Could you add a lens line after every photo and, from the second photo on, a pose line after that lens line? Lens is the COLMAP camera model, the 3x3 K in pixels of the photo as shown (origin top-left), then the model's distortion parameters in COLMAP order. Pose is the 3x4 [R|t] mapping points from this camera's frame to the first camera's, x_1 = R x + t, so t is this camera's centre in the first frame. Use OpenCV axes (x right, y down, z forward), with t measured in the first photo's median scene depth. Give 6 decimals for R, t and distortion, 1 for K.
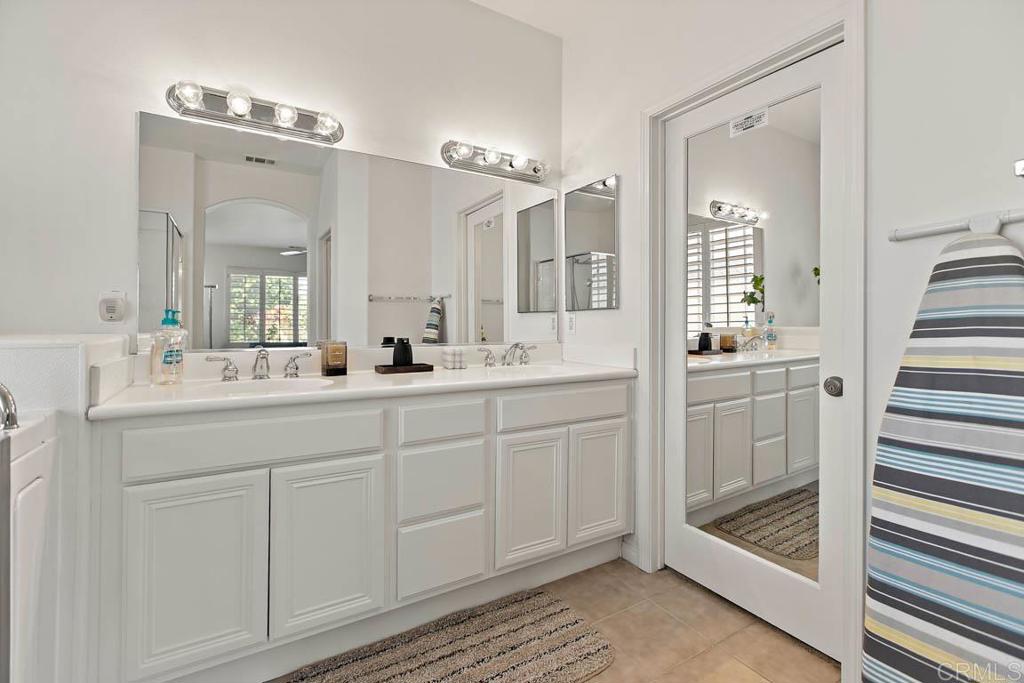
lens RADIAL K [[462.3, 0, 511.5], [0, 462.3, 321.0], [0, 0, 1]] dist [0.000436, -0.000088]
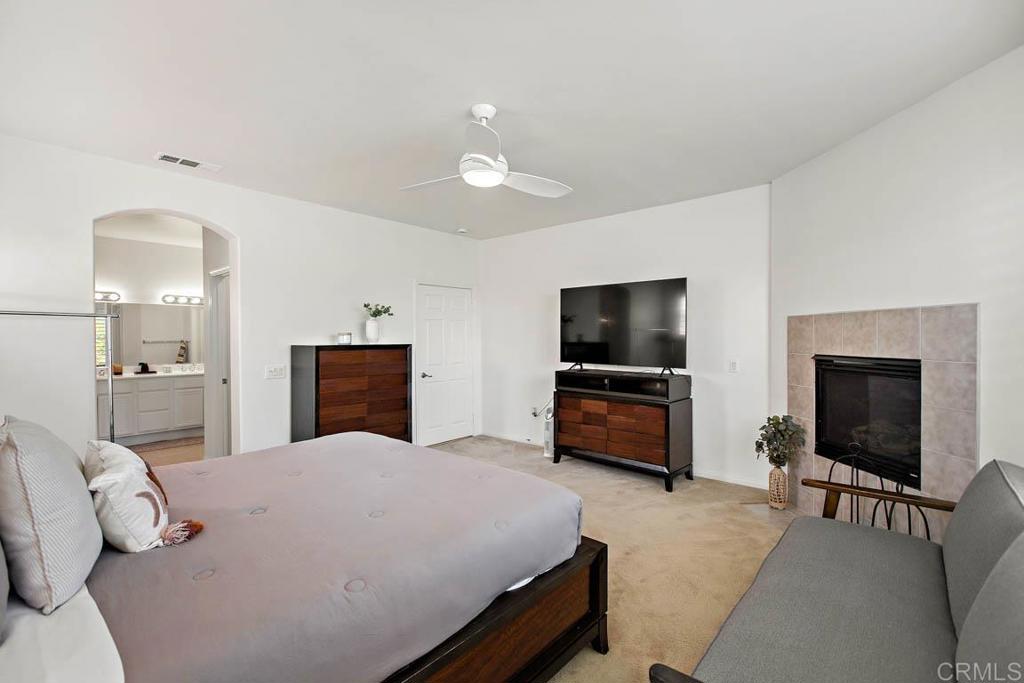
lens RADIAL K [[451.2, 0, 512.0], [0, 451.2, 341.5], [0, 0, 1]] dist [0.000382, 0.000010]
pose [[0.948637, -0.012464, 0.316121, 1.260293], [0.008199, 0.999857, 0.014818, -0.143323], [-0.316260, -0.011465, 0.948603, -2.926600]]
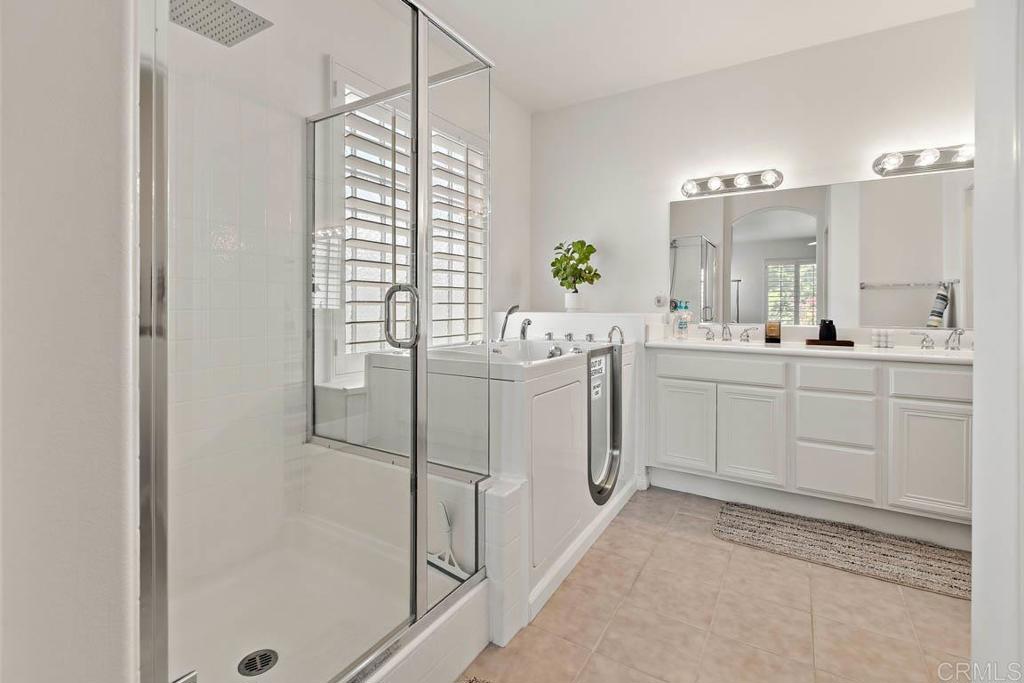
lens RADIAL K [[514.0, 0, 511.8], [0, 514.0, 309.5], [0, 0, 1]] dist [-0.017114, -0.000301]
pose [[0.488435, 0.003495, -0.872593, 0.652139], [-0.001498, 0.999994, 0.003166, 0.003305], [0.872599, -0.000239, 0.488437, -0.557712]]
